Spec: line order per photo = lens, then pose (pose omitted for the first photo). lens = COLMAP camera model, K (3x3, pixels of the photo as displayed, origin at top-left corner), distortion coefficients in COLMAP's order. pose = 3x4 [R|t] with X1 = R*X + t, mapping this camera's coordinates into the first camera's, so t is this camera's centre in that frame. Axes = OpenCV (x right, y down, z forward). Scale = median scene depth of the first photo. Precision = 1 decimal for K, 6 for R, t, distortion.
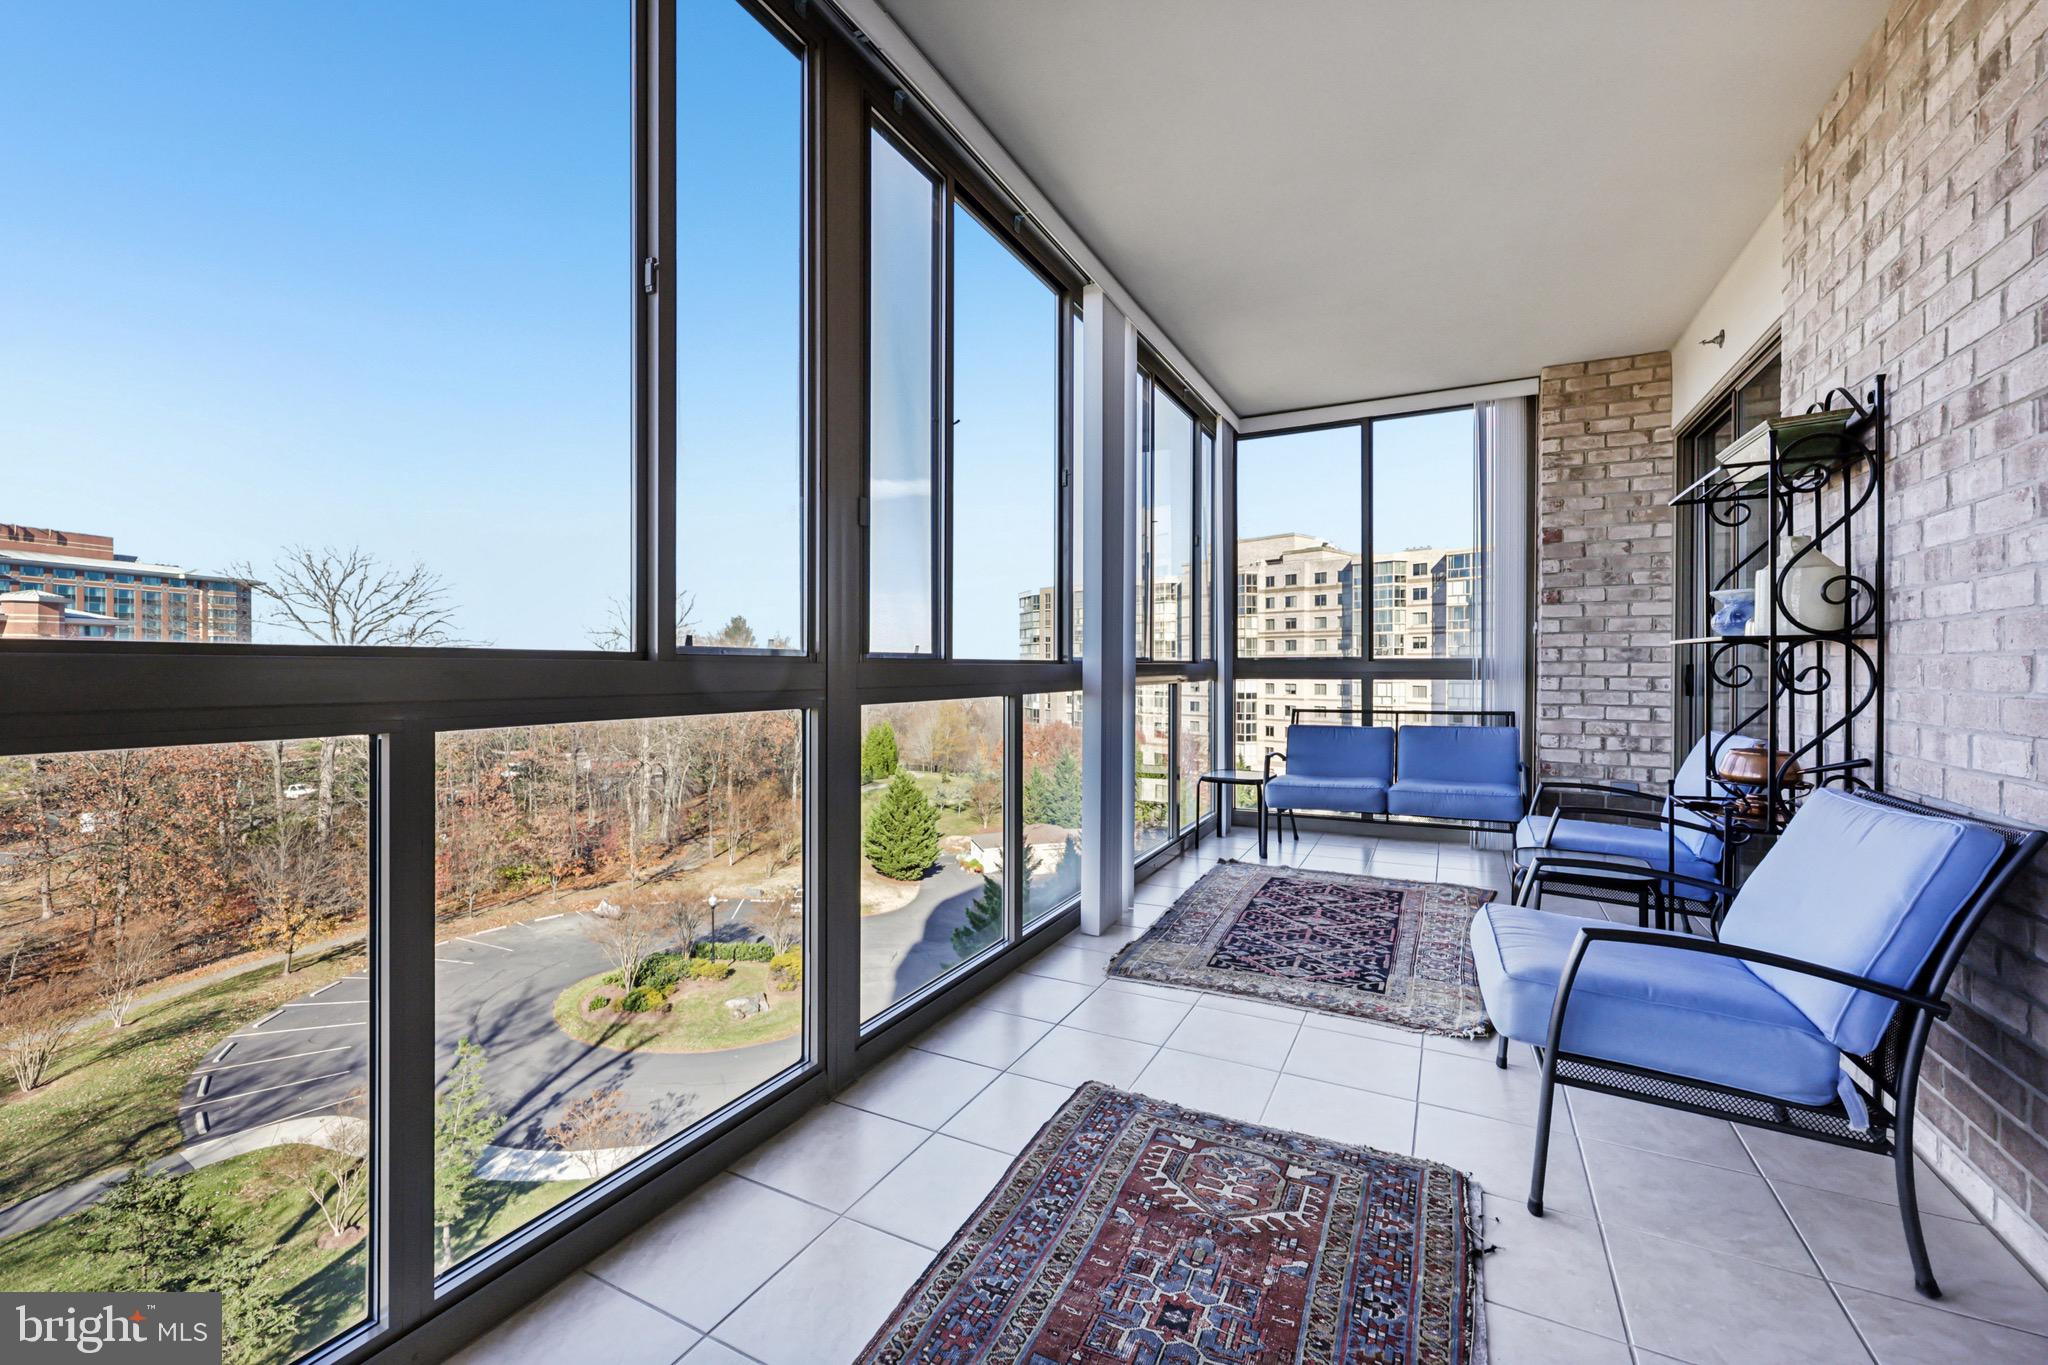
lens RADIAL K [[832.5, 0, 1032.4], [0, 832.5, 665.1], [0, 0, 1]] dist [0.002804, 0.000692]
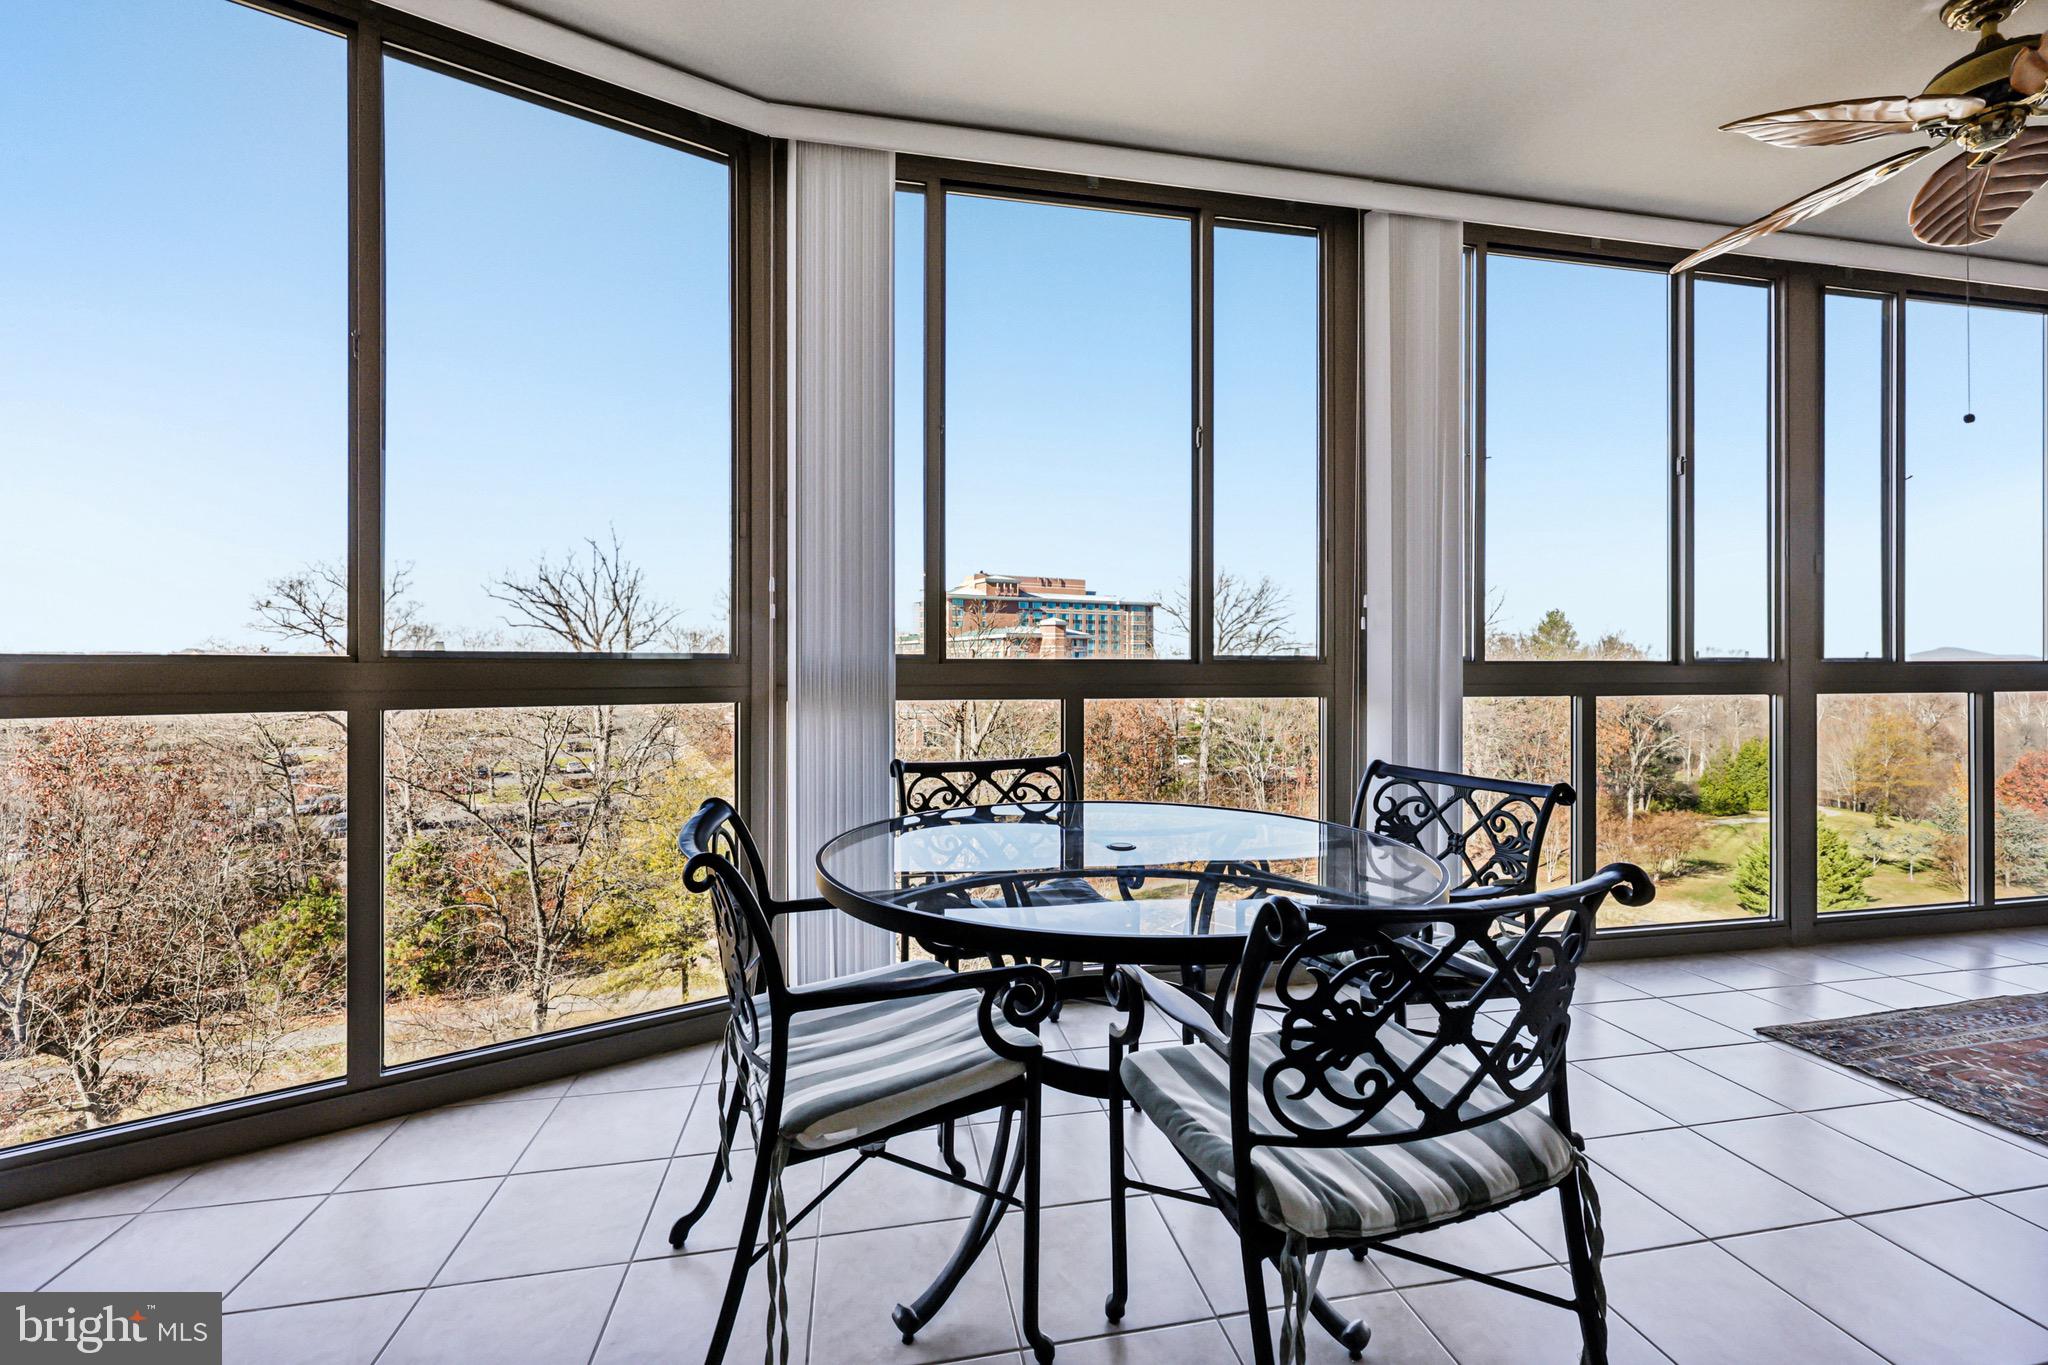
lens RADIAL K [[832.5, 0, 1032.4], [0, 832.5, 665.1], [0, 0, 1]] dist [0.002804, 0.000692]
pose [[0.623718, -0.003144, -0.781643, 0.072029], [0.004311, 0.999991, -0.000582, -0.006661], [0.781638, -0.003007, 0.623725, -0.859750]]
